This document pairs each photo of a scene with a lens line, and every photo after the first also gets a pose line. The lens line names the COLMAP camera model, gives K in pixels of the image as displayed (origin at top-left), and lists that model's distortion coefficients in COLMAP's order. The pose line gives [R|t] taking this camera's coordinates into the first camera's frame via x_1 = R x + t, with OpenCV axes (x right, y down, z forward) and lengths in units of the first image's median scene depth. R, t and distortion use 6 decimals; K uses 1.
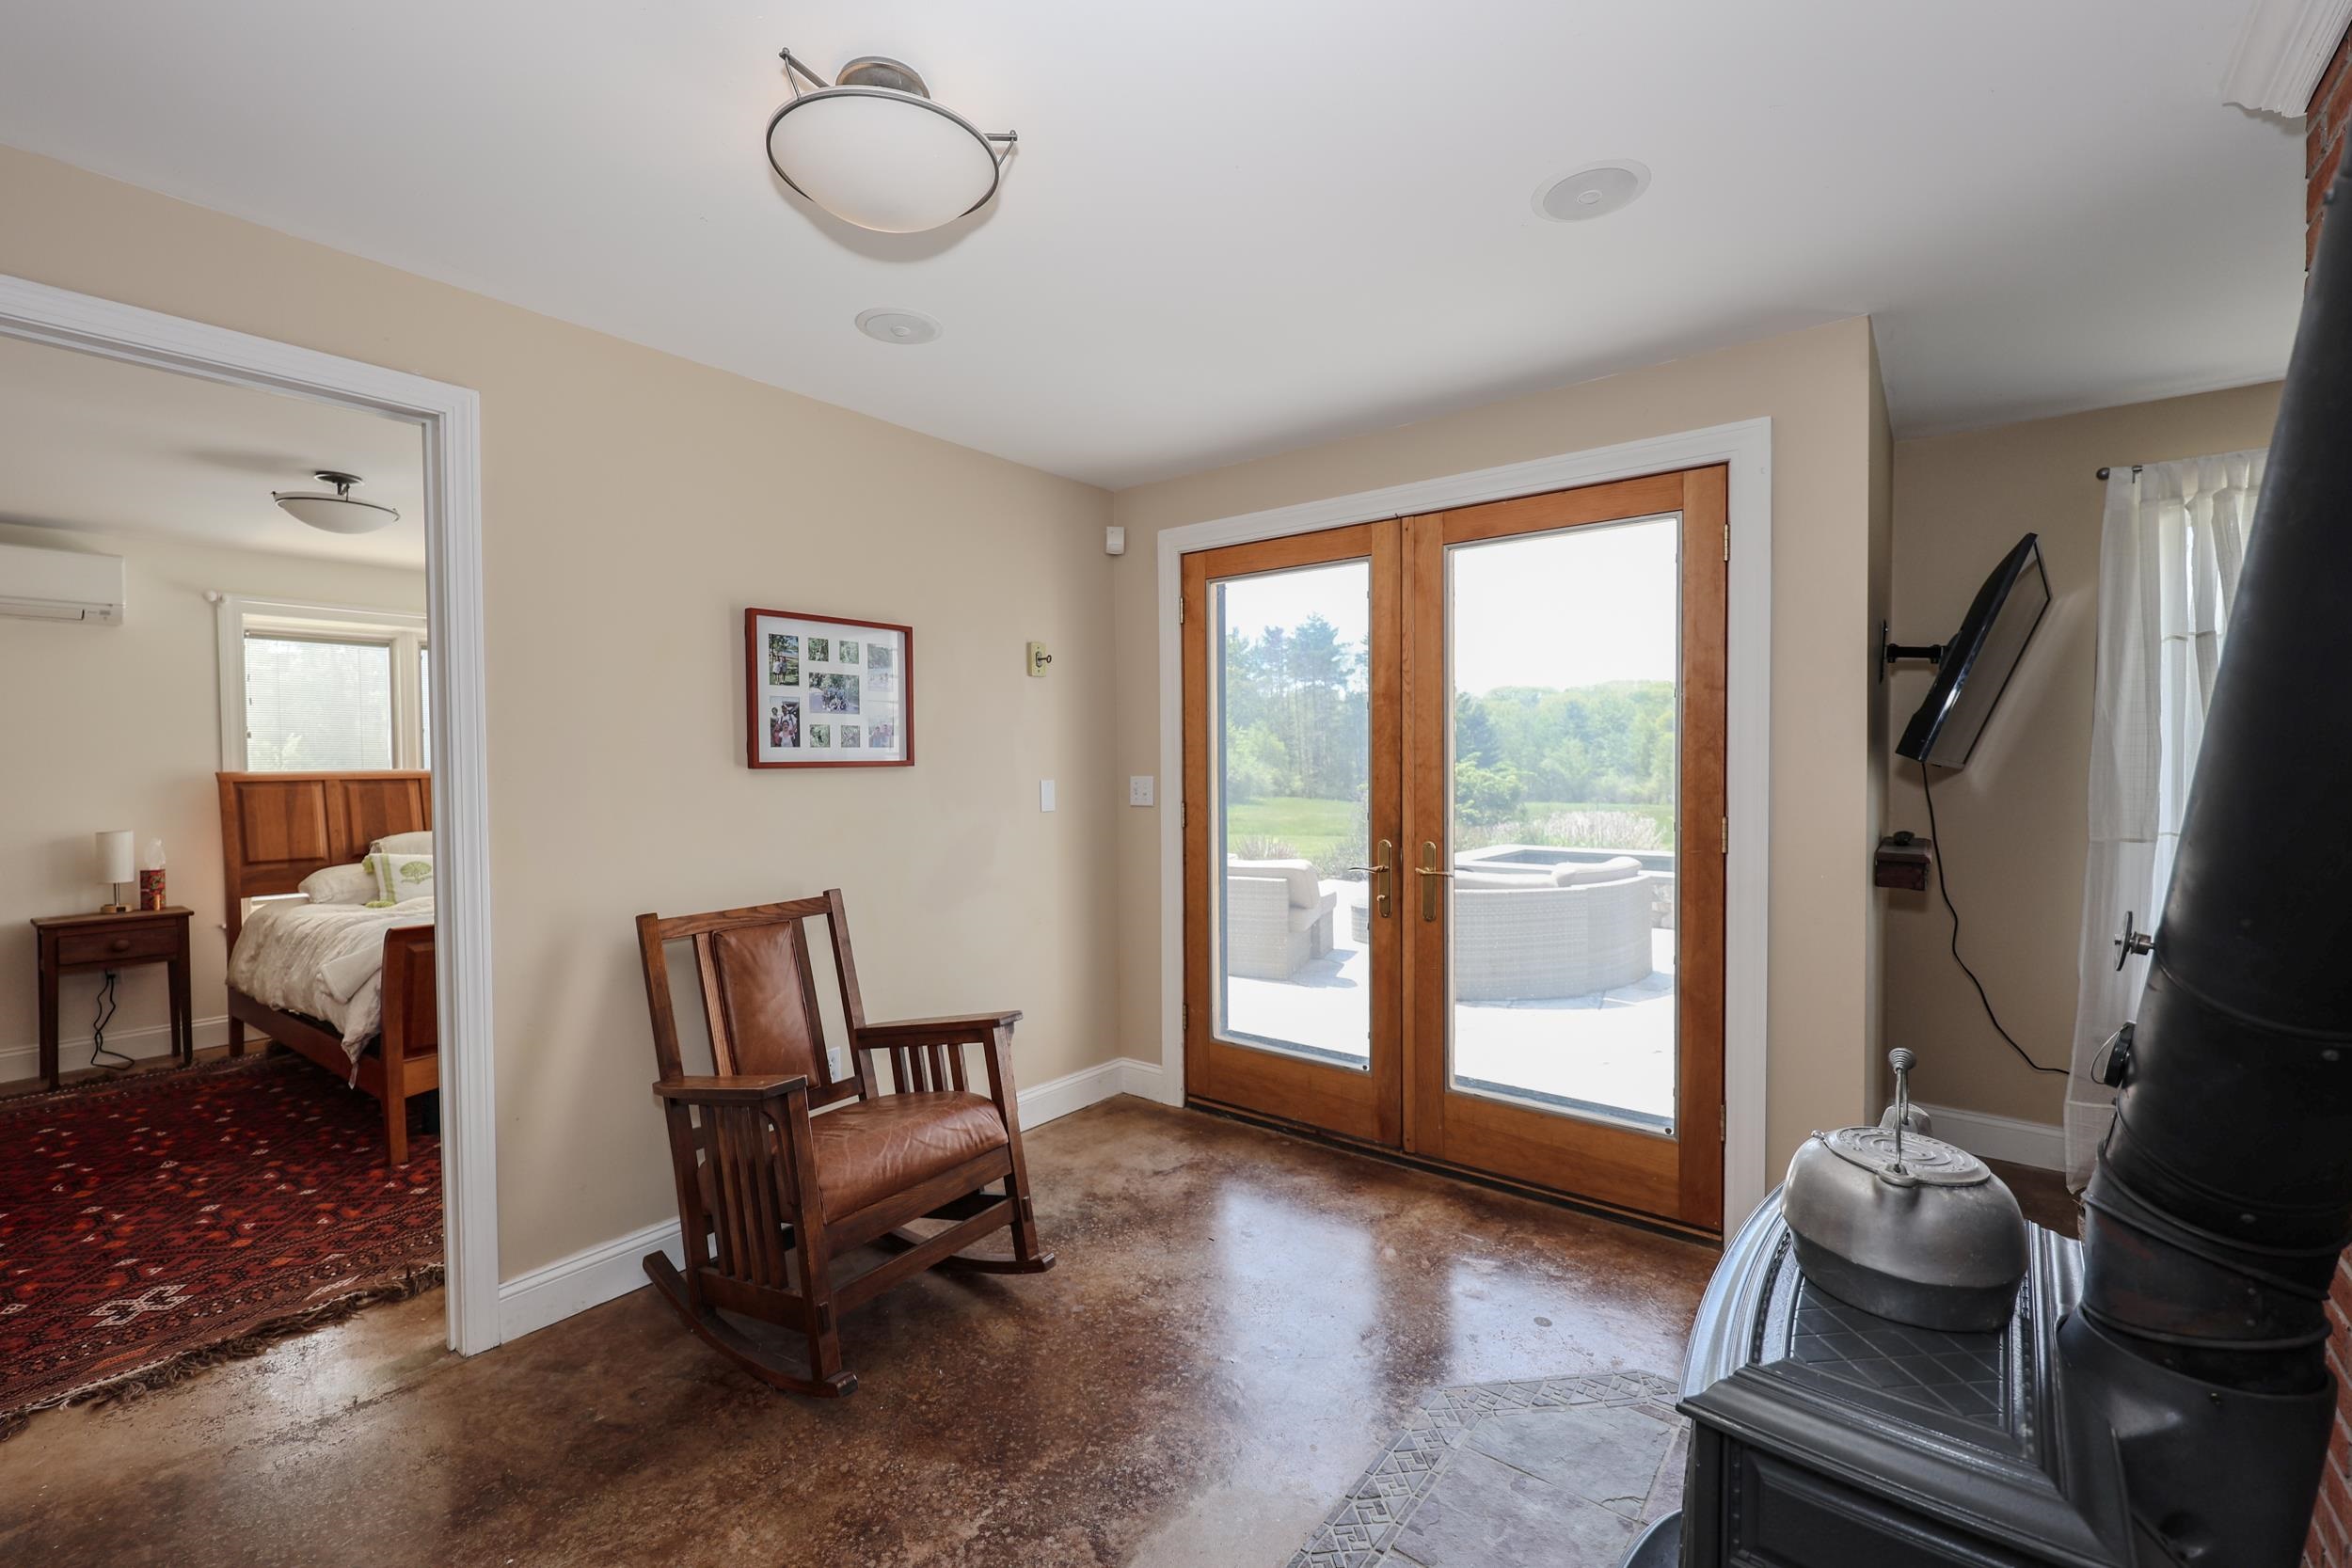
lens RADIAL K [[977.9, 0, 1159.5], [0, 977.9, 774.4], [0, 0, 1]] dist [-0.001550, -0.000249]
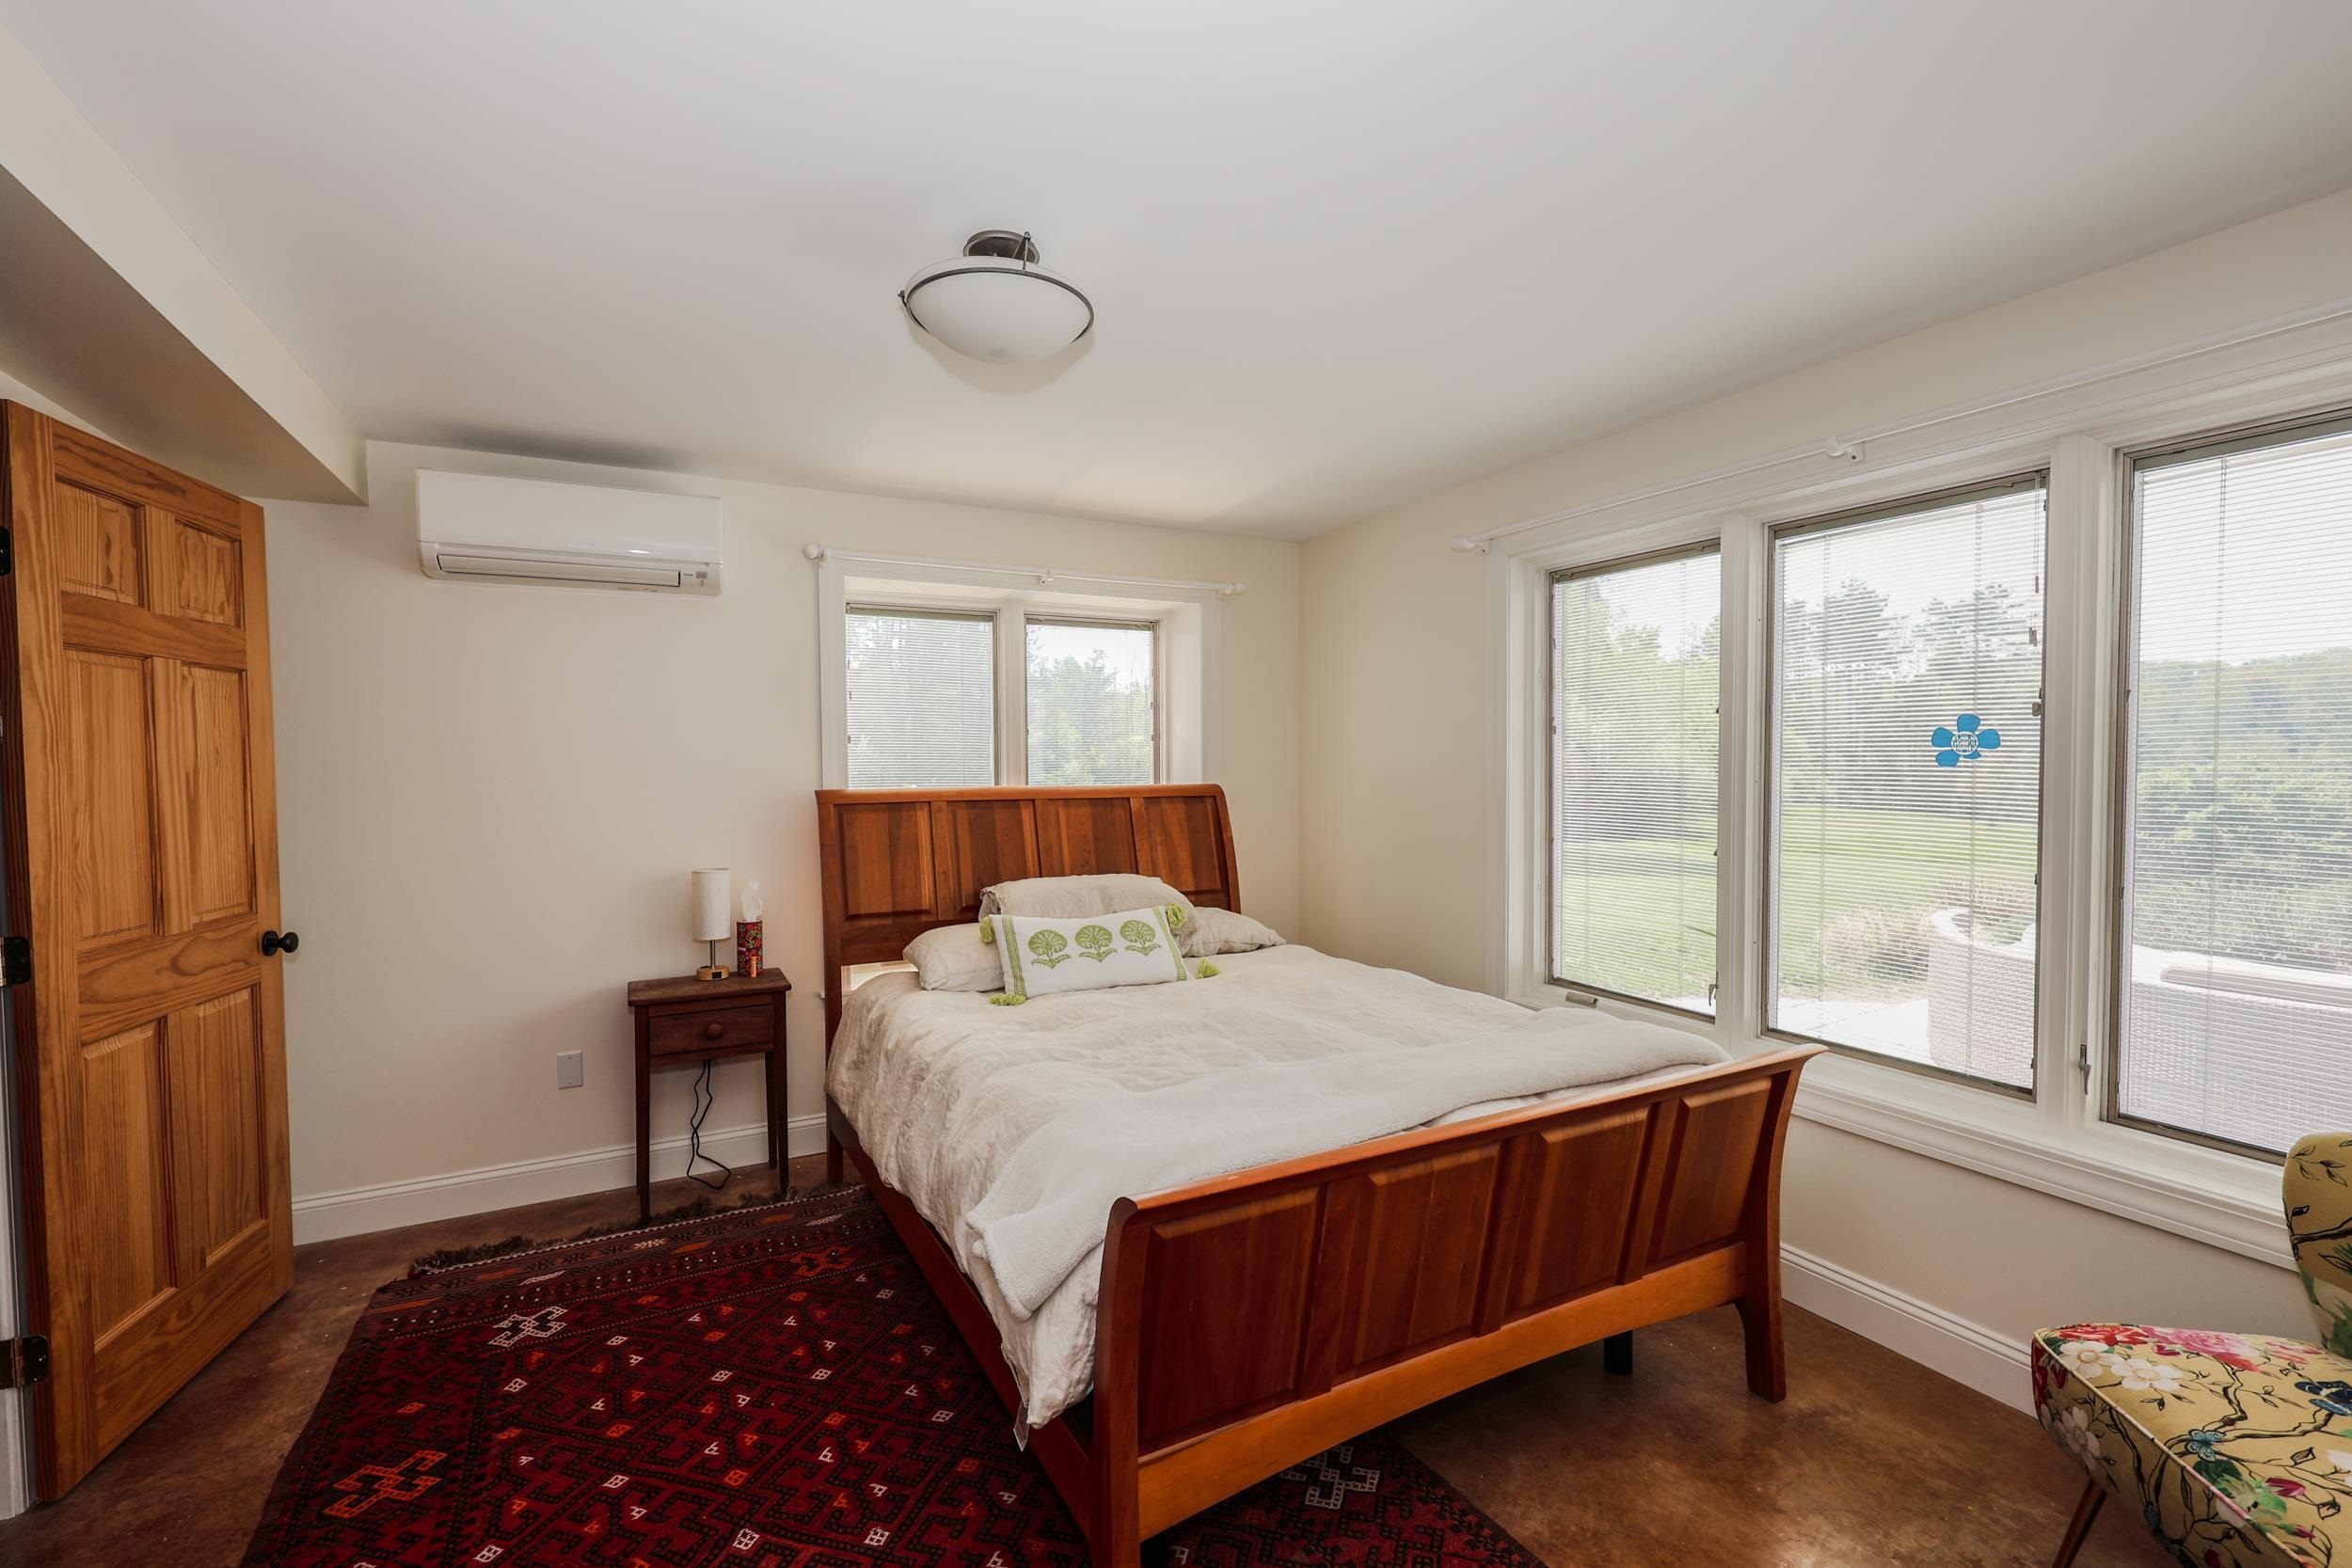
lens RADIAL K [[997.1, 0, 1176.0], [0, 997.1, 784.0], [0, 0, 1]] dist [0.002604, -0.000130]
pose [[0.913385, 0.016310, -0.406770, -0.418630], [-0.011624, 0.999835, 0.013988, -0.021365], [0.406931, -0.008048, 0.913423, 0.429938]]
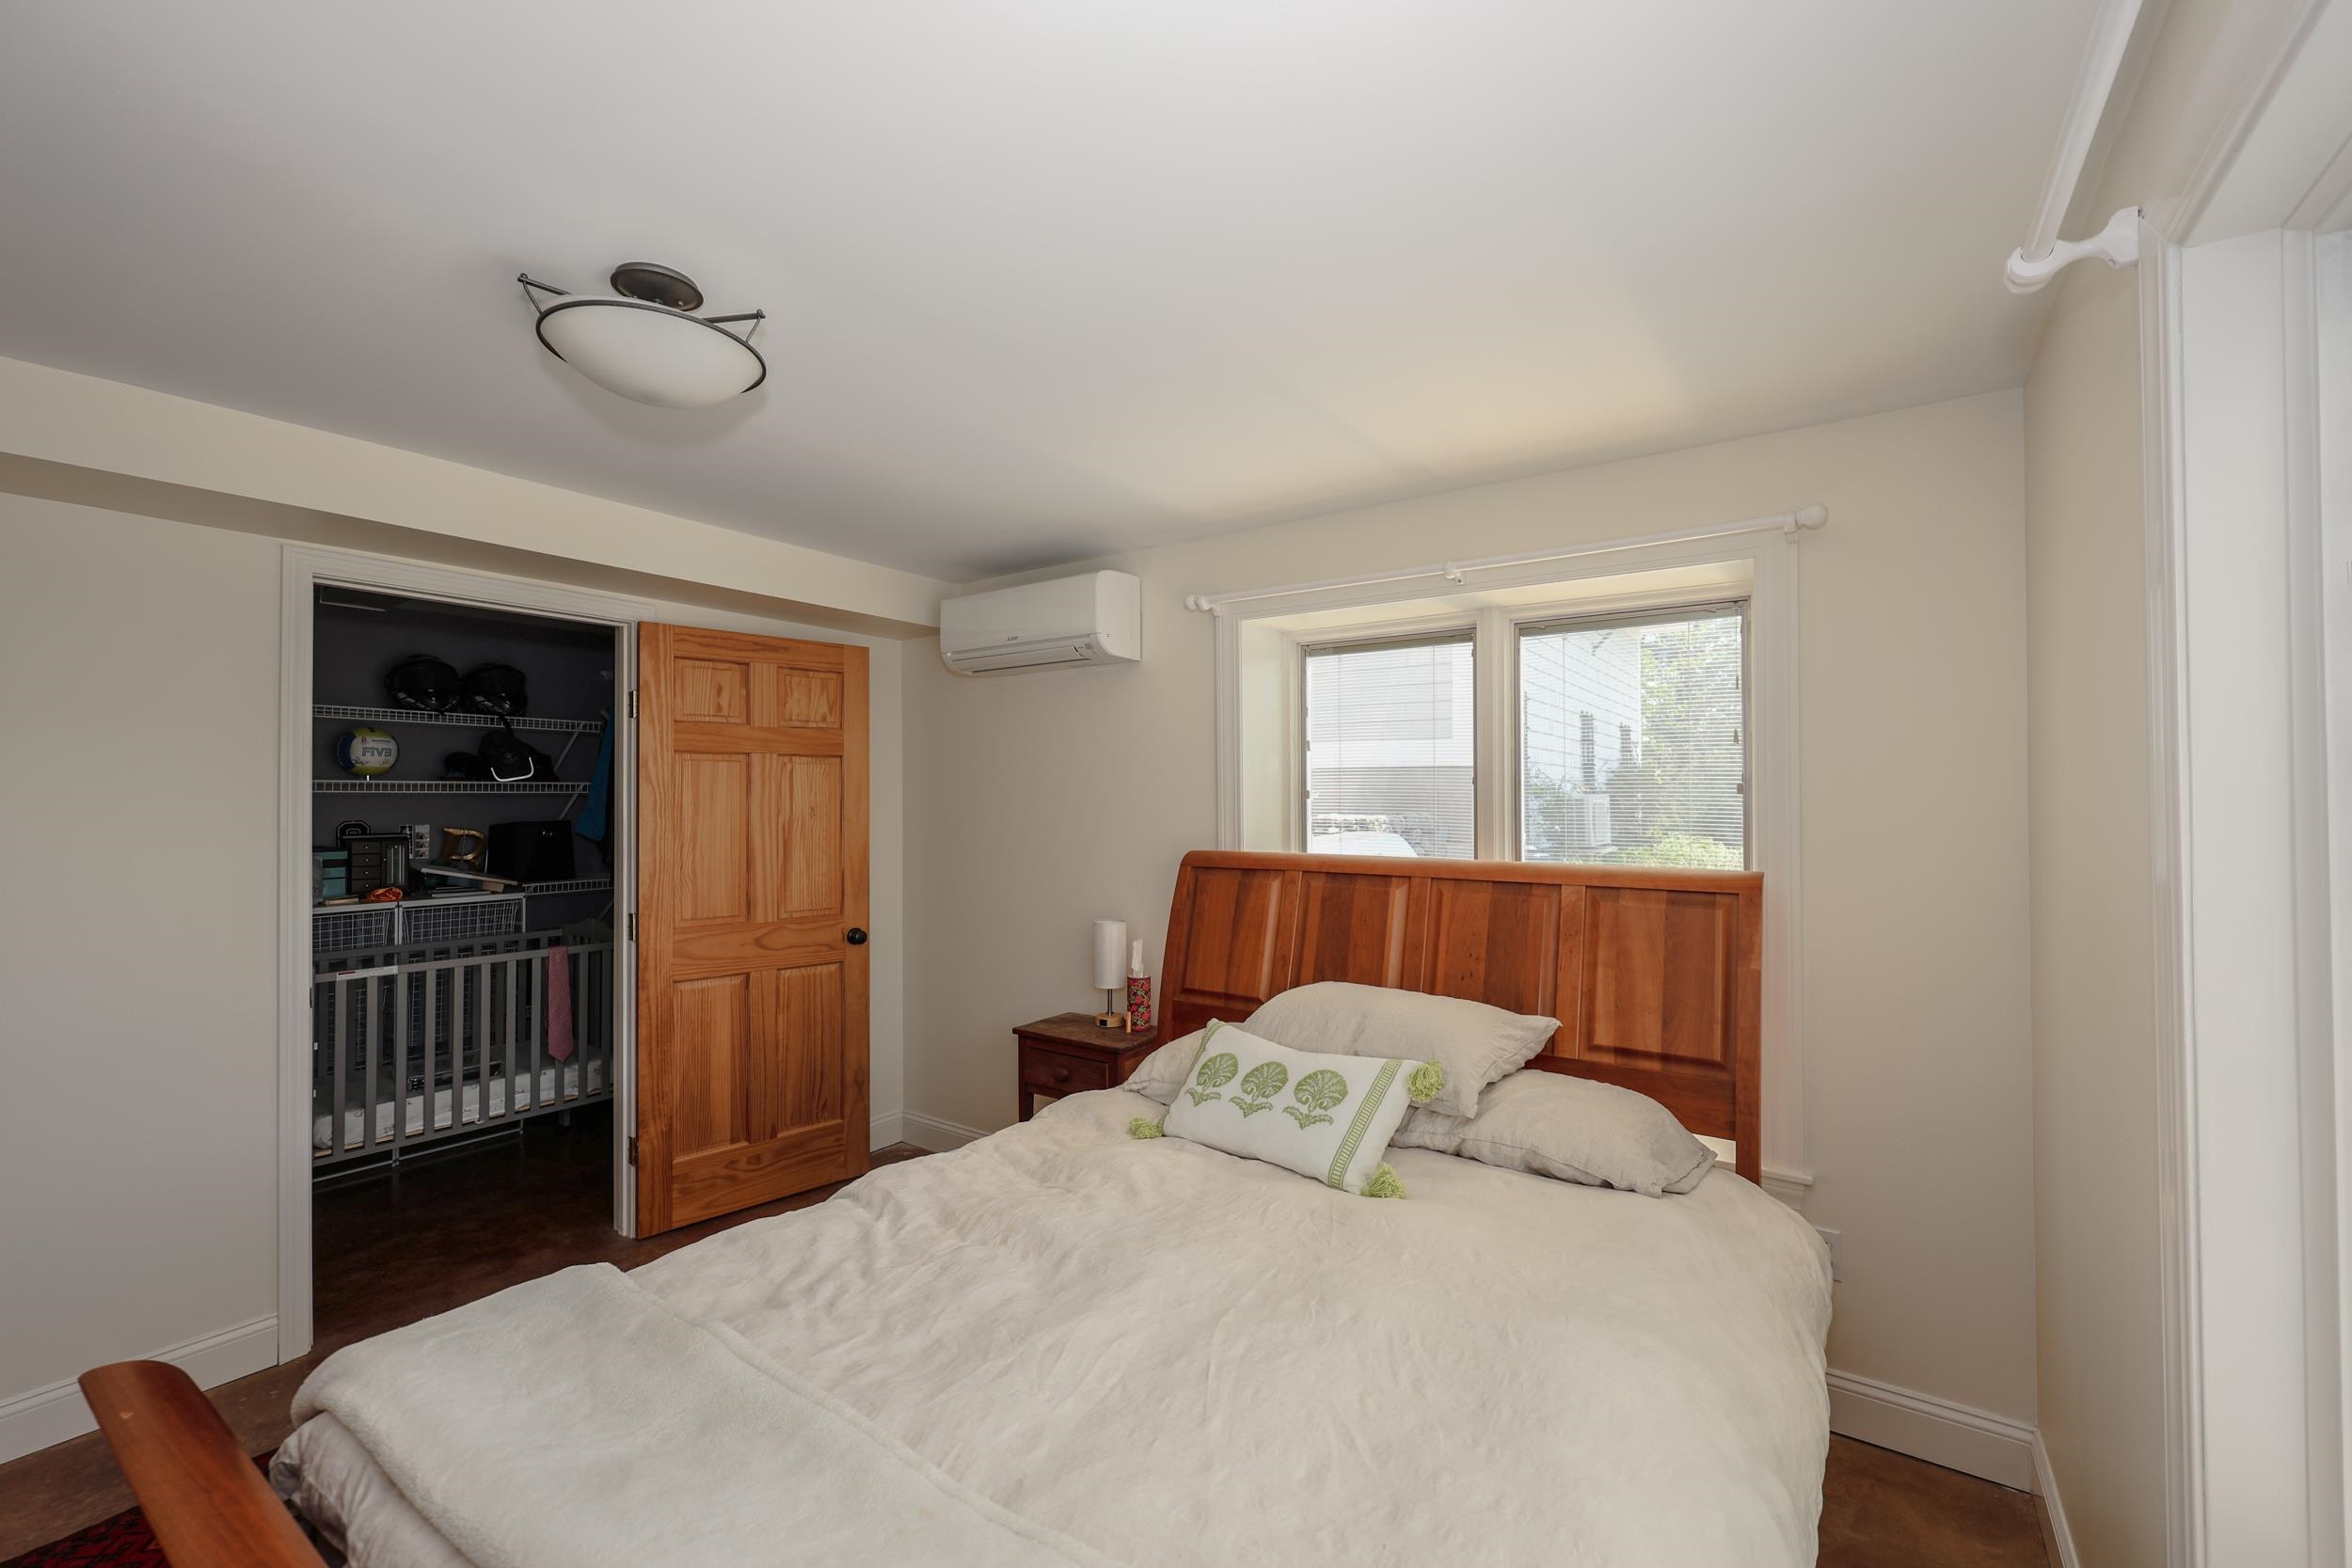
lens RADIAL K [[954.6, 0, 1176.0], [0, 954.6, 784.0], [0, 0, 1]] dist [0.009188, -0.000081]
pose [[0.061398, -0.007310, -0.998087, -0.283869], [-0.017755, 0.999807, -0.008415, -0.045385], [0.997955, 0.018238, 0.061256, 0.962973]]
